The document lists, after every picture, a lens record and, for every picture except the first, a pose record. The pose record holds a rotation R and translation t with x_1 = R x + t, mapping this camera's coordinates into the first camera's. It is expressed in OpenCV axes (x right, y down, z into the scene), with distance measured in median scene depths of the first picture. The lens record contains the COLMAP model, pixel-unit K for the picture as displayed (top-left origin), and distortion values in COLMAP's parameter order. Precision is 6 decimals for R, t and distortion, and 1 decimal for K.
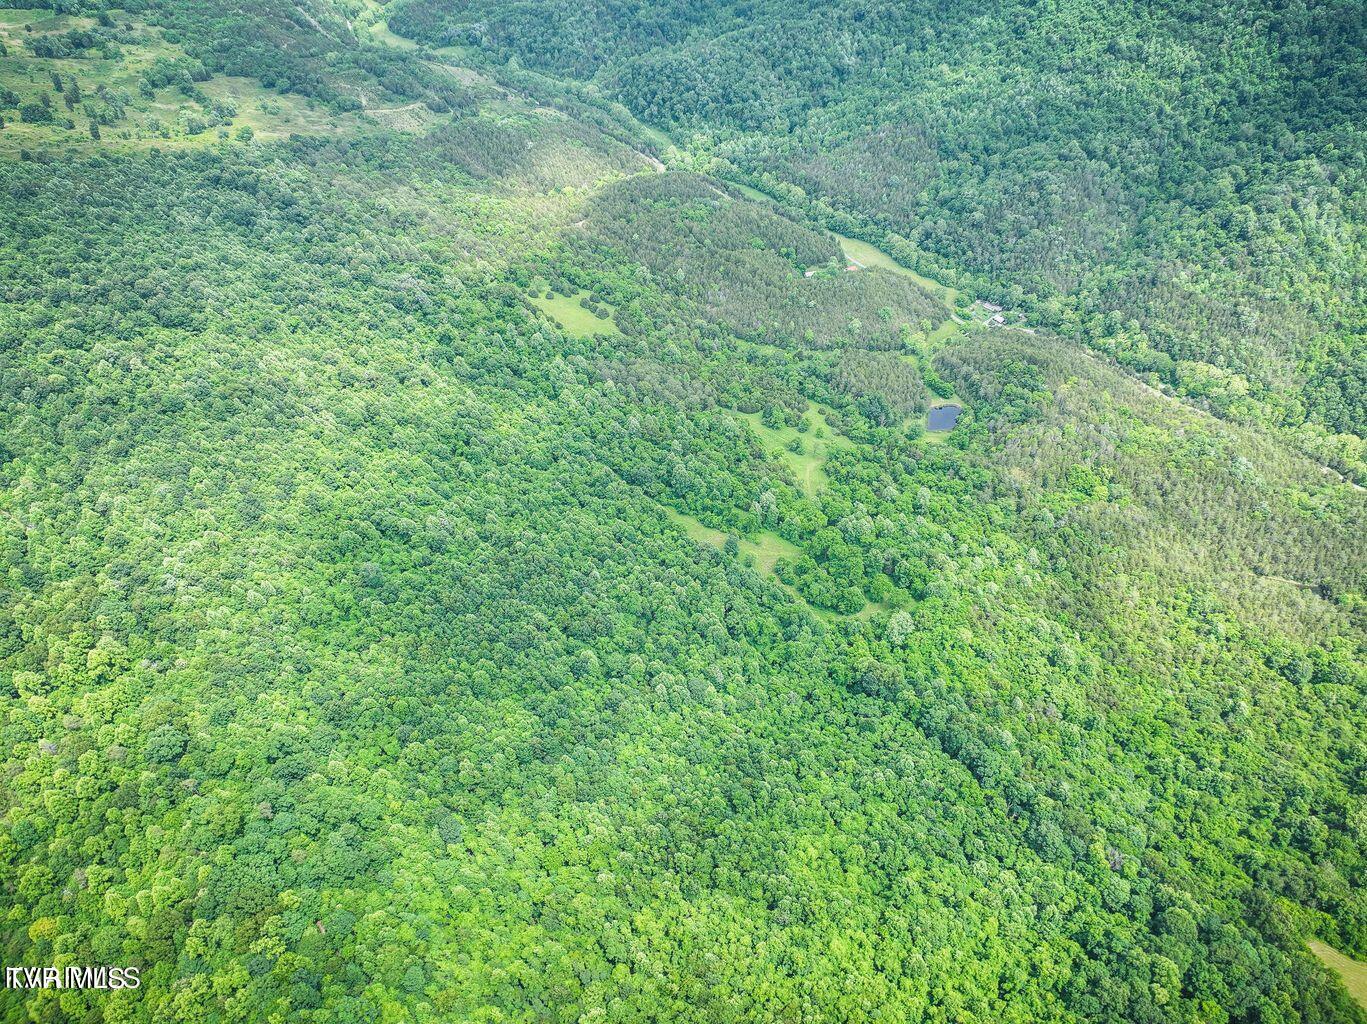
lens RADIAL K [[961.0, 0, 683.8], [0, 961.0, 507.2], [0, 0, 1]] dist [-0.001899, 0.018511]
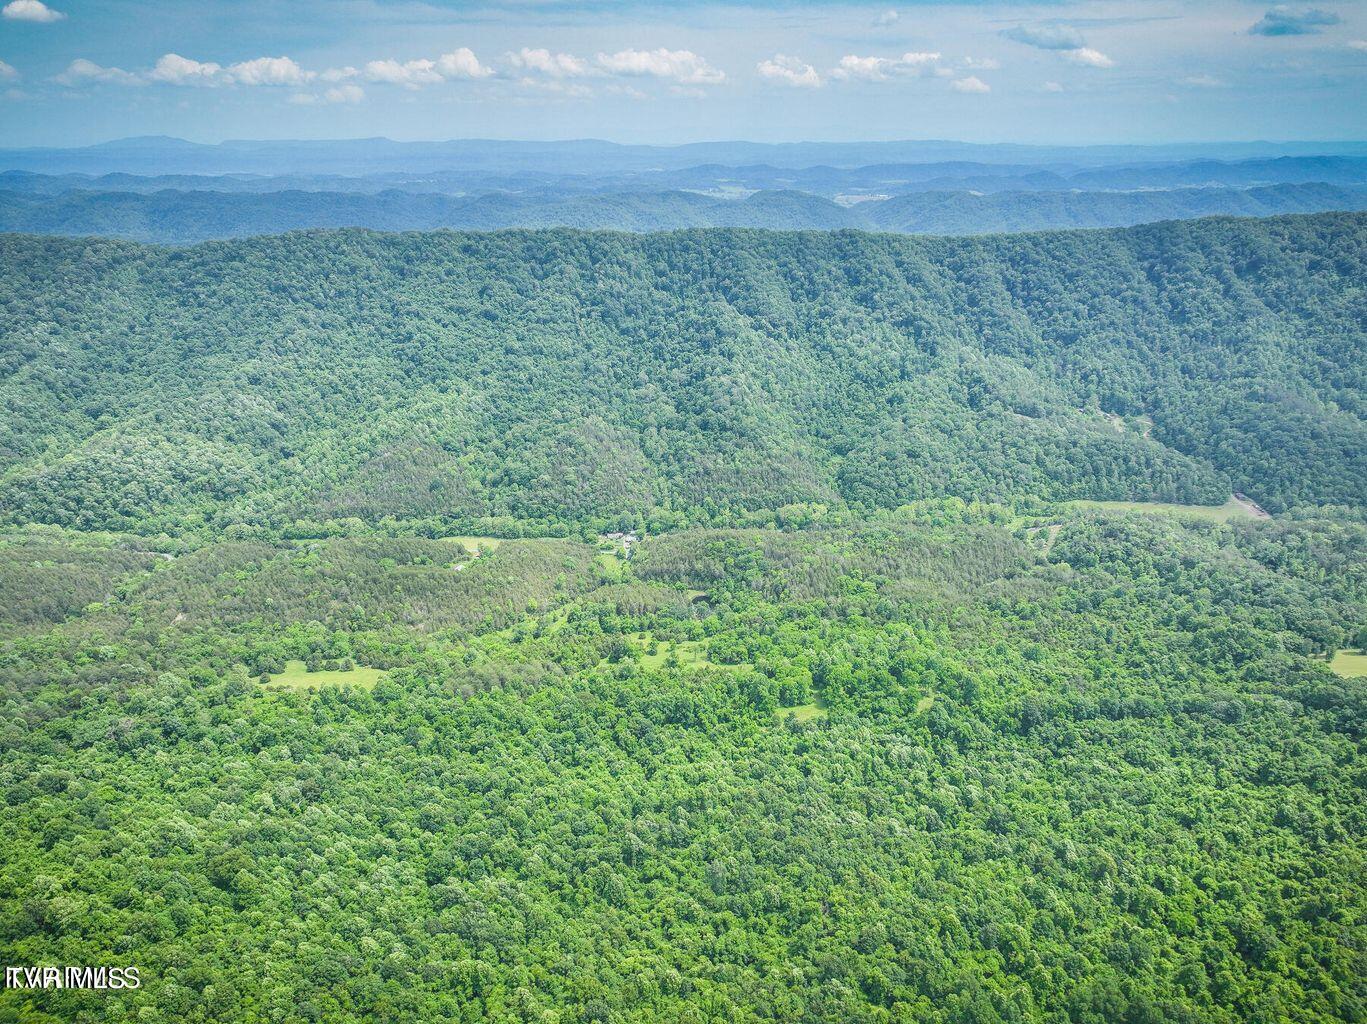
lens RADIAL K [[961.0, 0, 683.8], [0, 961.0, 507.2], [0, 0, 1]] dist [-0.001899, 0.018511]
pose [[0.628532, -0.286485, 0.723101, -0.451739], [0.530997, 0.837375, -0.129793, -0.051164], [-0.568323, 0.465543, 0.678439, 0.194435]]
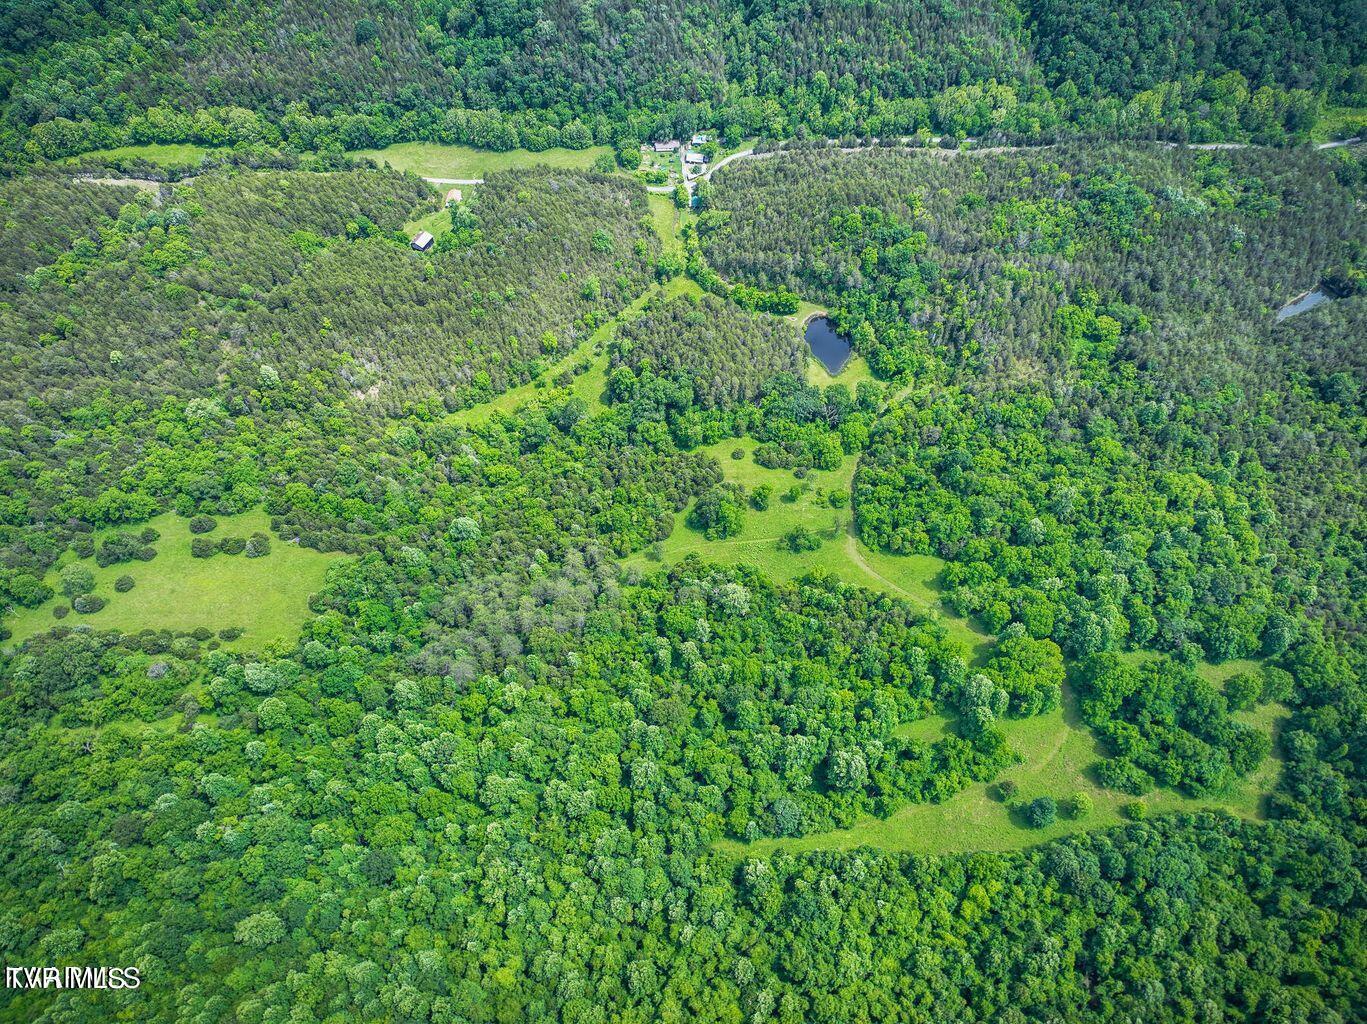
lens RADIAL K [[961.0, 0, 683.8], [0, 961.0, 507.2], [0, 0, 1]] dist [-0.001899, 0.018511]
pose [[0.638158, -0.645531, 0.419576, -0.137100], [0.524200, 0.763450, 0.377304, -0.280325], [-0.563887, -0.020838, 0.825589, 0.443240]]
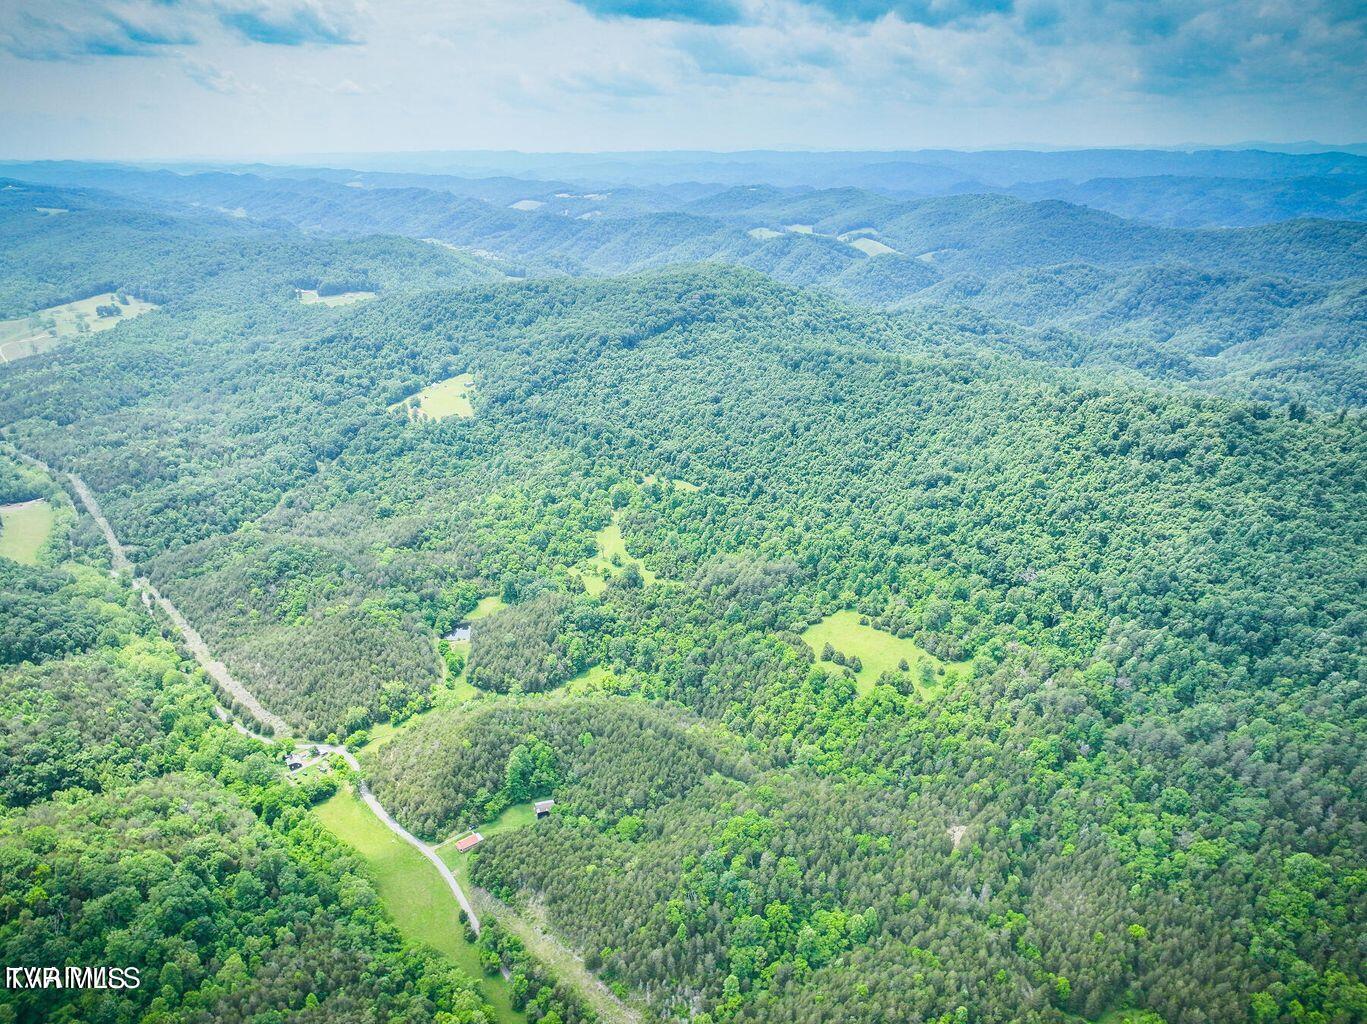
lens RADIAL K [[961.0, 0, 683.8], [0, 961.0, 507.2], [0, 0, 1]] dist [-0.001899, 0.018511]
pose [[-0.998166, 0.023093, -0.055962, 0.079662], [-0.039199, 0.457914, 0.888132, -0.960663], [0.046135, 0.888696, -0.456169, 1.219491]]
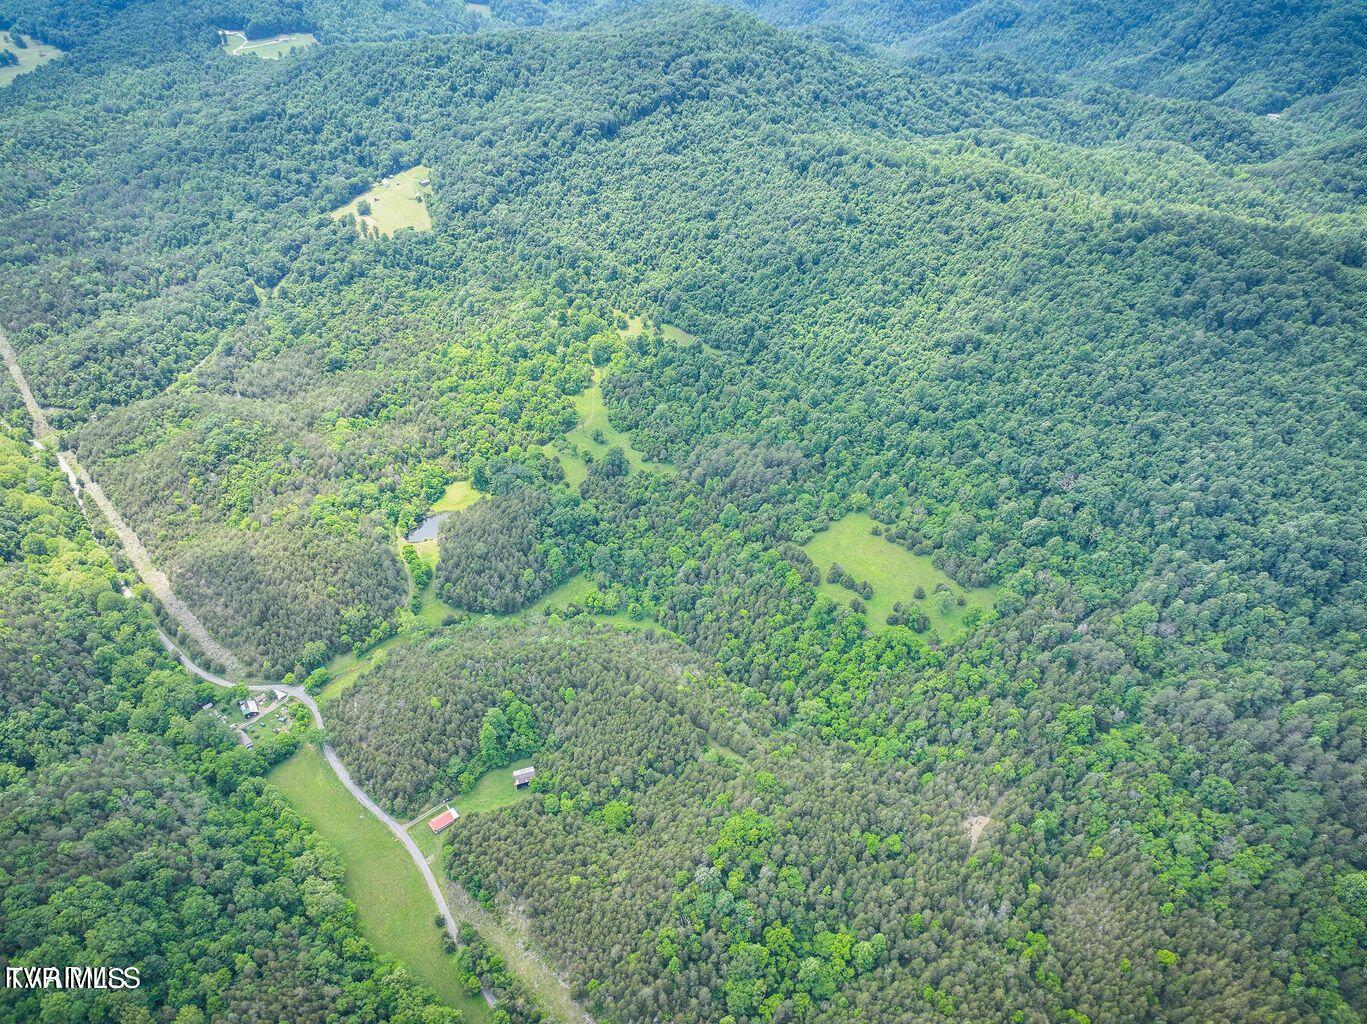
lens RADIAL K [[961.0, 0, 683.8], [0, 961.0, 507.2], [0, 0, 1]] dist [-0.001899, 0.018511]
pose [[-0.997494, 0.046403, -0.053408, 0.066811], [-0.043428, 0.194363, 0.979968, -0.906715], [0.055854, 0.979831, -0.191861, 1.049830]]
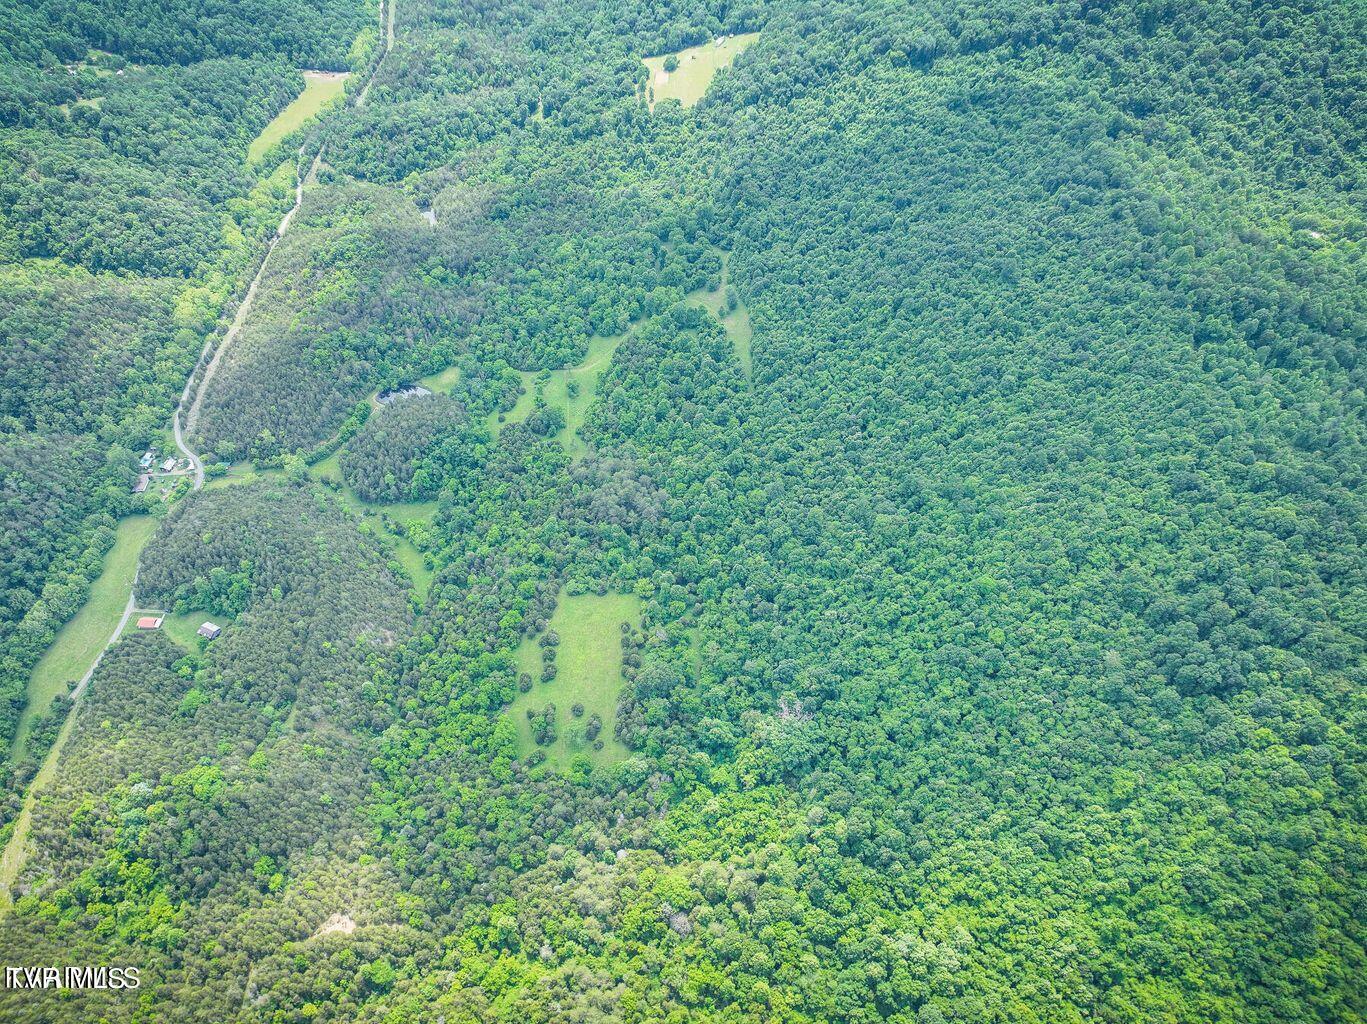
lens RADIAL K [[961.0, 0, 683.8], [0, 961.0, 507.2], [0, 0, 1]] dist [-0.001899, 0.018511]
pose [[-0.777996, -0.464326, 0.423230, -0.402363], [0.422020, 0.112813, 0.899540, -0.780043], [-0.465426, 0.878450, 0.108187, 0.765864]]
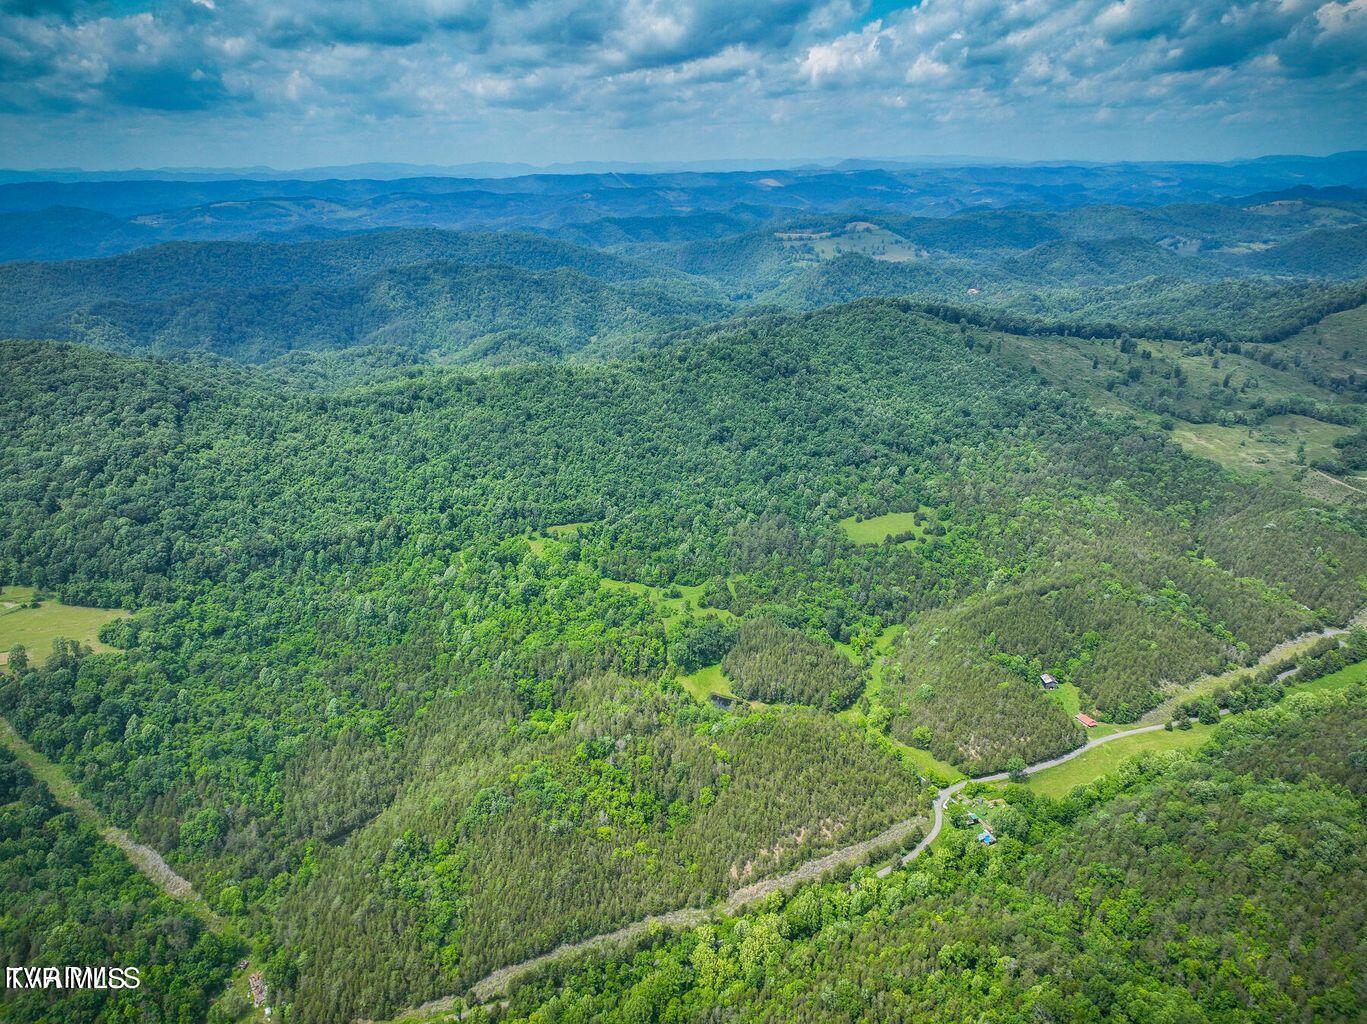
lens RADIAL K [[947.2, 0, 683.2], [0, 947.2, 542.6], [0, 0, 1]] dist [0.005650, 0.007915]
pose [[-0.209293, 0.362102, -0.908339, 0.928953], [-0.648262, 0.644068, 0.406120, -0.473428], [0.732088, 0.673839, 0.099938, 0.691539]]
